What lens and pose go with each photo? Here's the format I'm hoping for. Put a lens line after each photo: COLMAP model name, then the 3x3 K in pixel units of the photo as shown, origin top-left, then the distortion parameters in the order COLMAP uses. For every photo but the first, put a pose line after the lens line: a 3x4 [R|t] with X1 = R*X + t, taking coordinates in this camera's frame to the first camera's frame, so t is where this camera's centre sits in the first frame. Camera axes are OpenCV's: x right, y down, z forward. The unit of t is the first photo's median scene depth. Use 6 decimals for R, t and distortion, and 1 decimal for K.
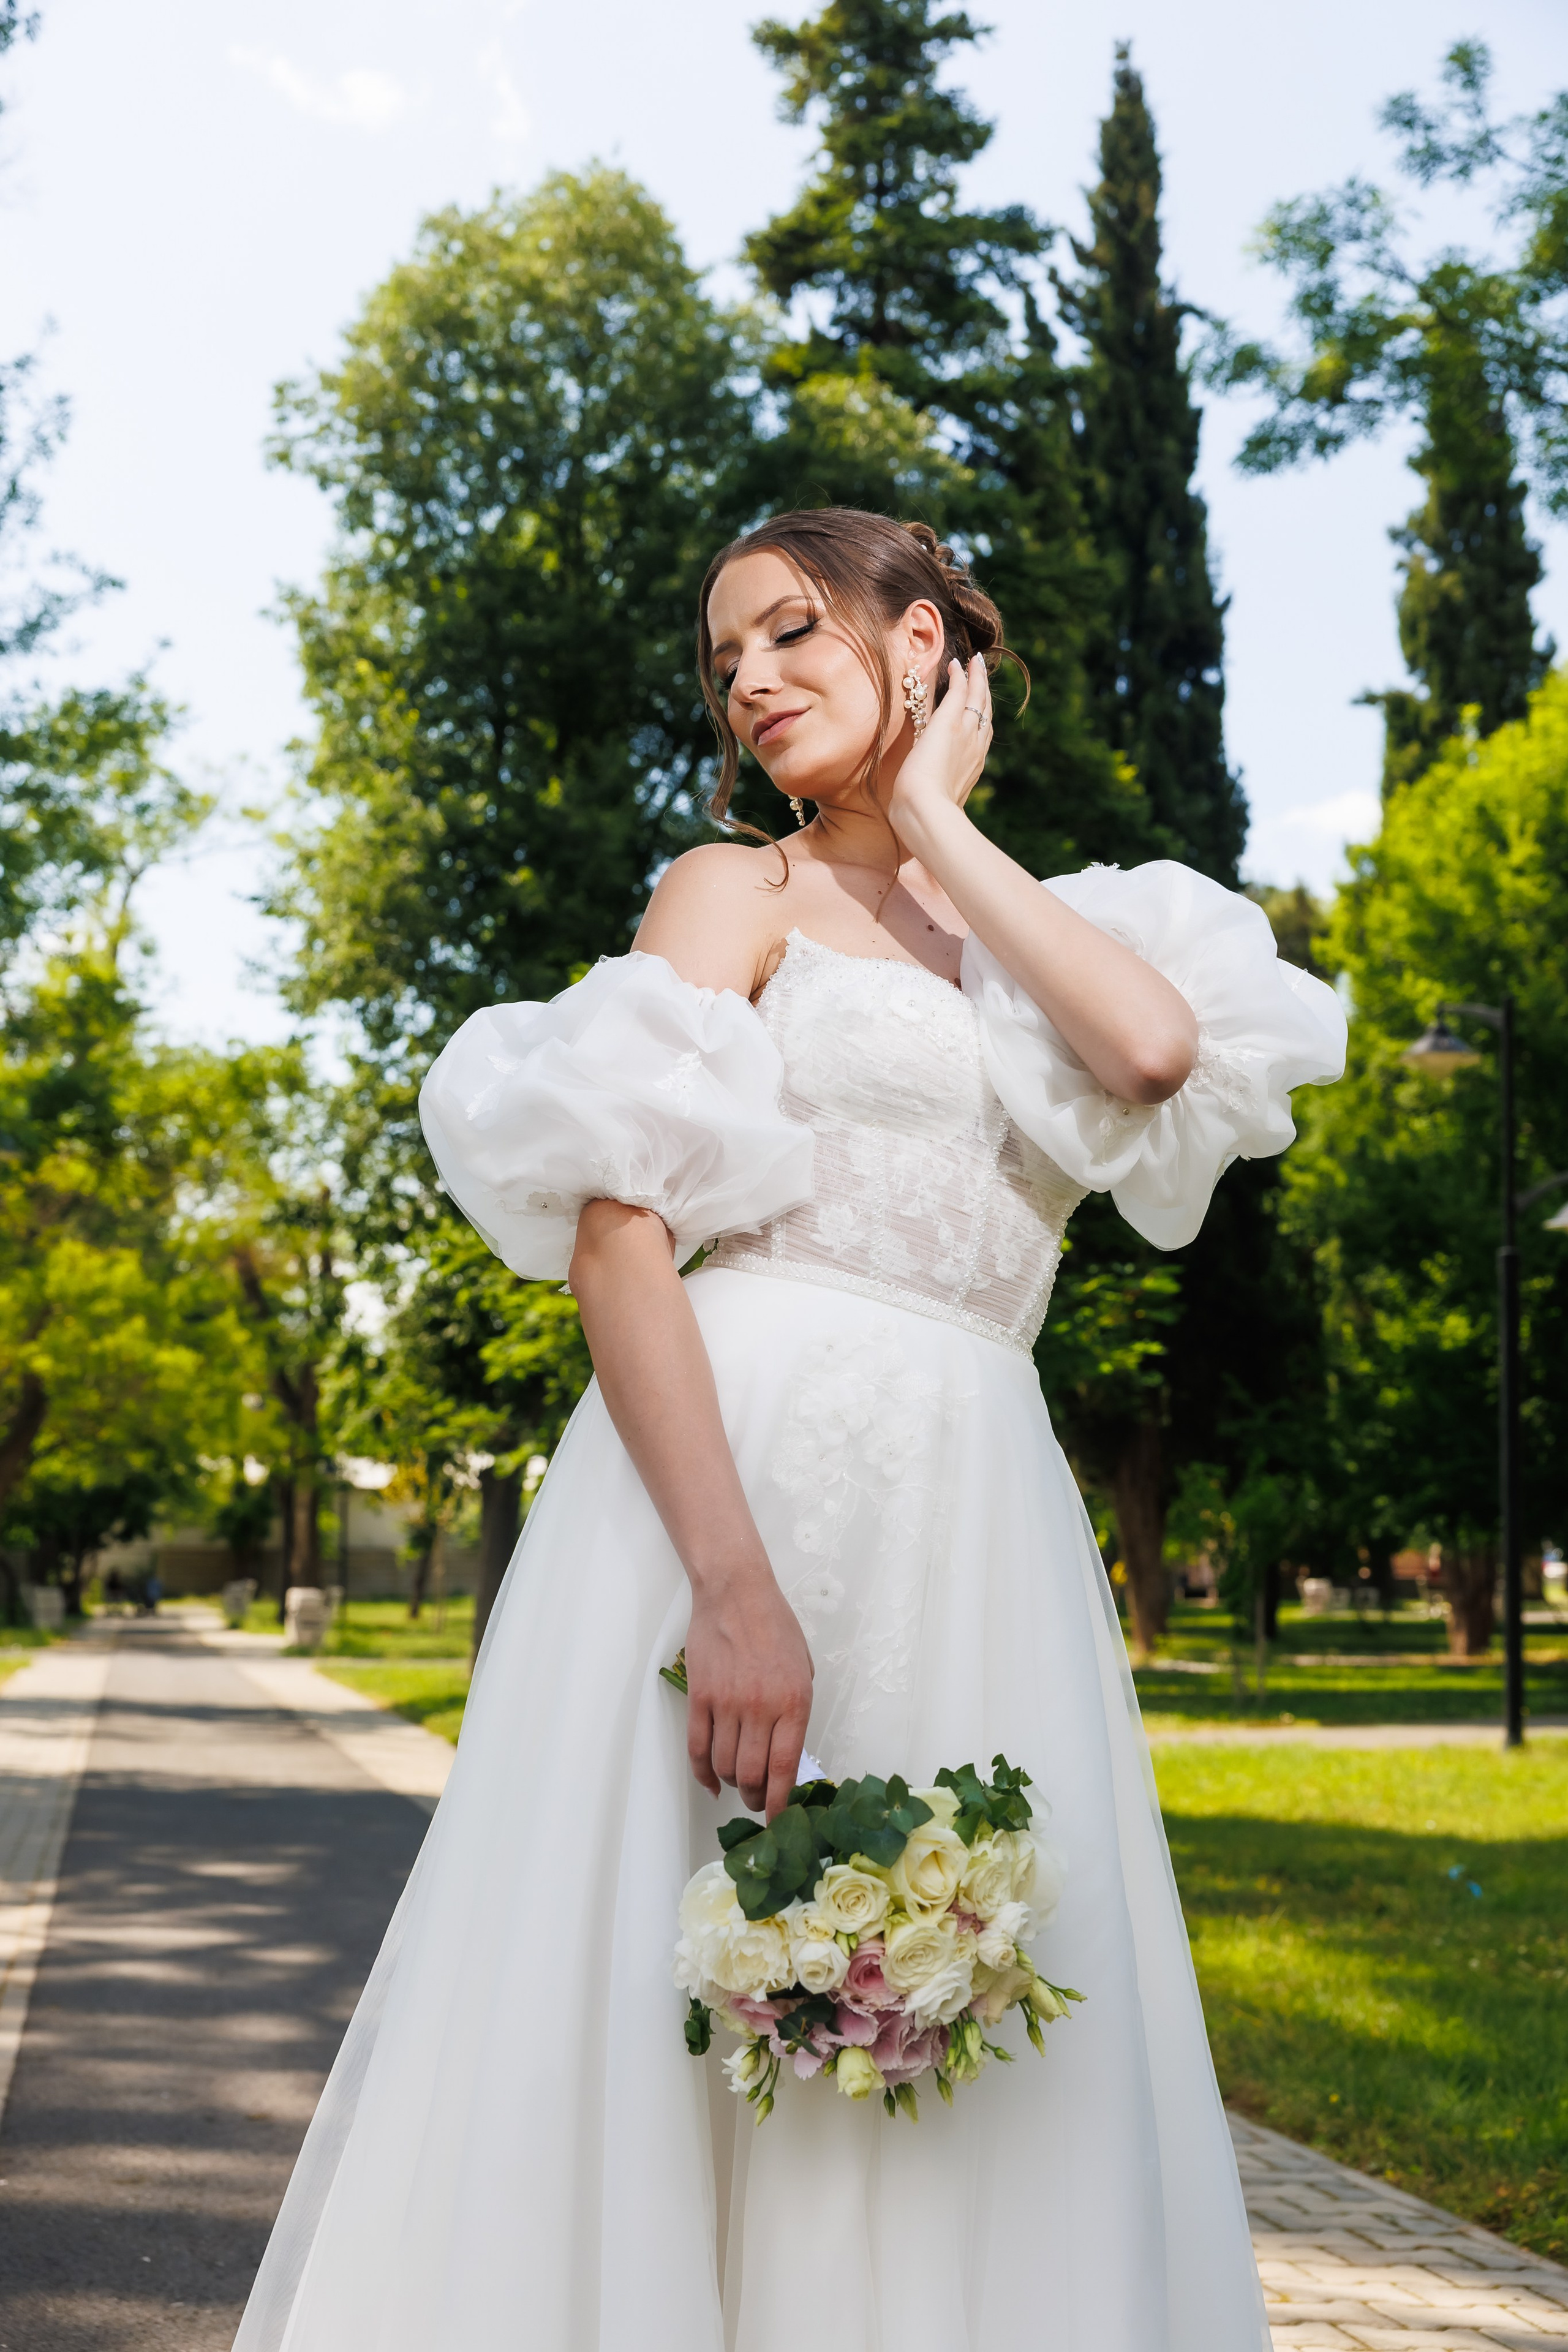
lens RADIAL K [[3288.8, 0, 784.0], [0, 3288.8, 1176.0], [0, 0, 1]] dist [0.041537, 0.031399]
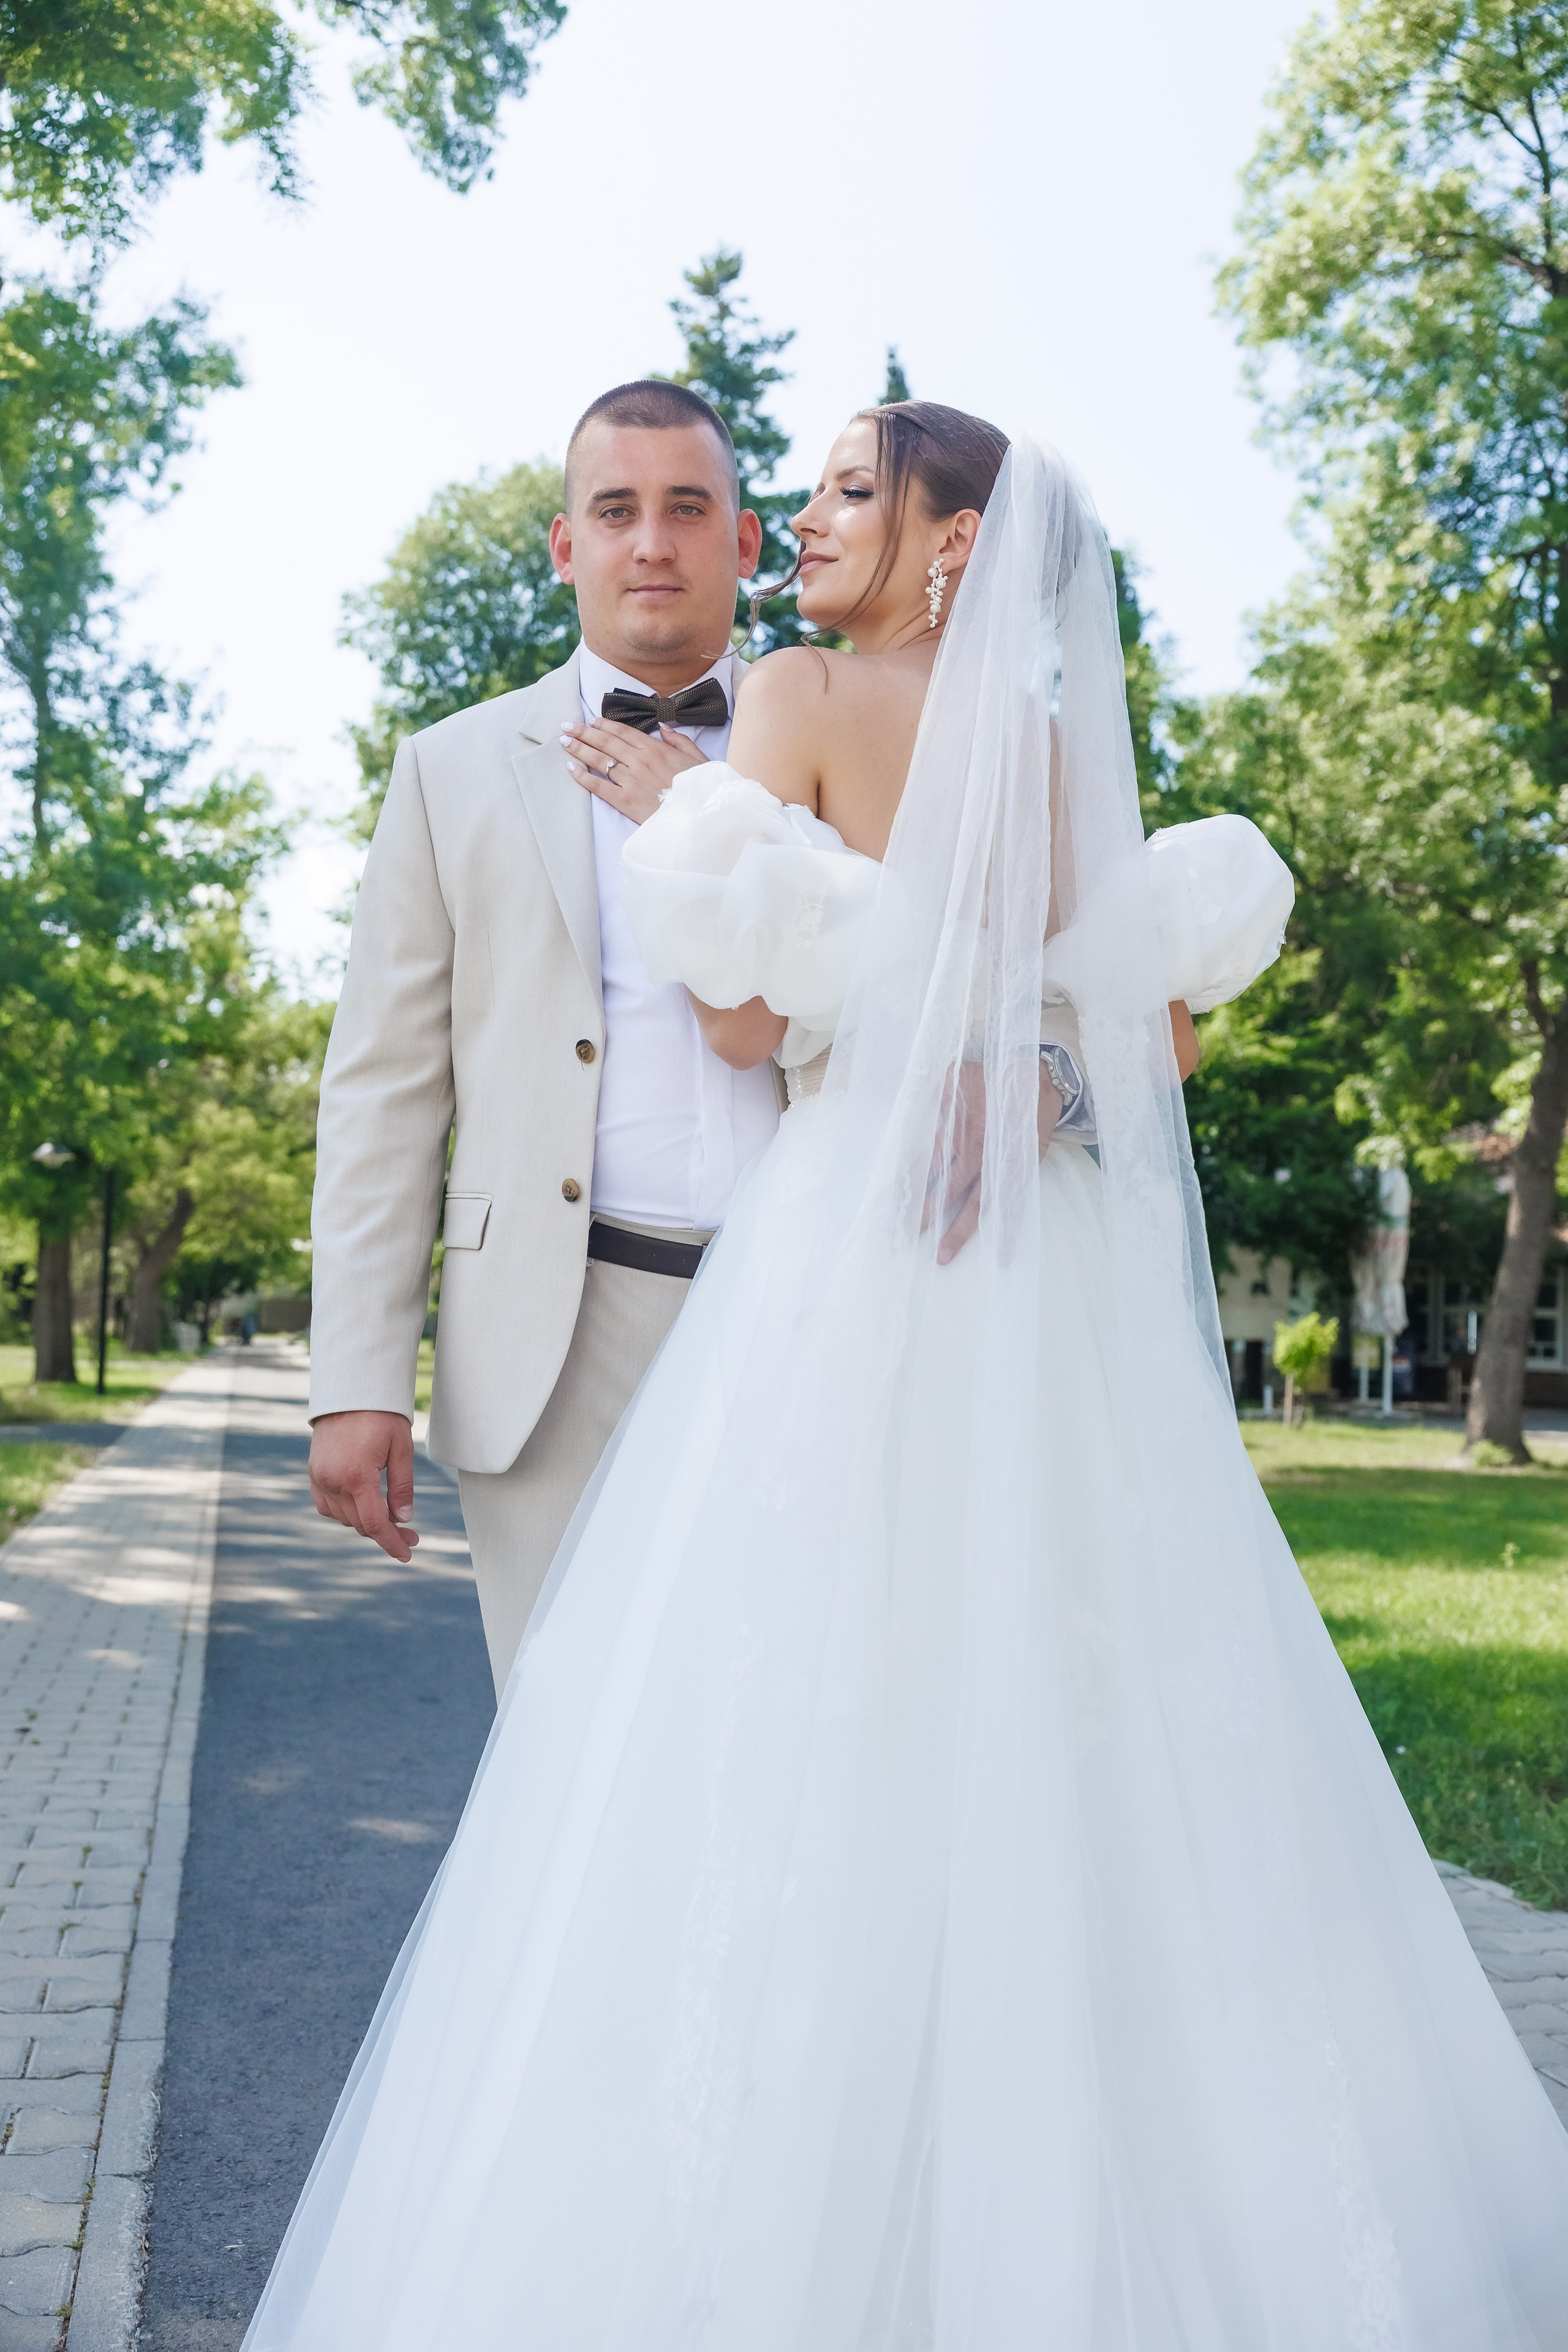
lens RADIAL K [[2313.3, 0, 780.8], [0, 2313.3, 1188.3], [0, 0, 1]] dist [0.017841, 0.001126]
pose [[0.999269, 0.019356, 0.032976, 0.027839], [-0.021345, 0.997905, 0.061075, -0.020676], [-0.031725, -0.061734, 0.997588, -0.155042]]
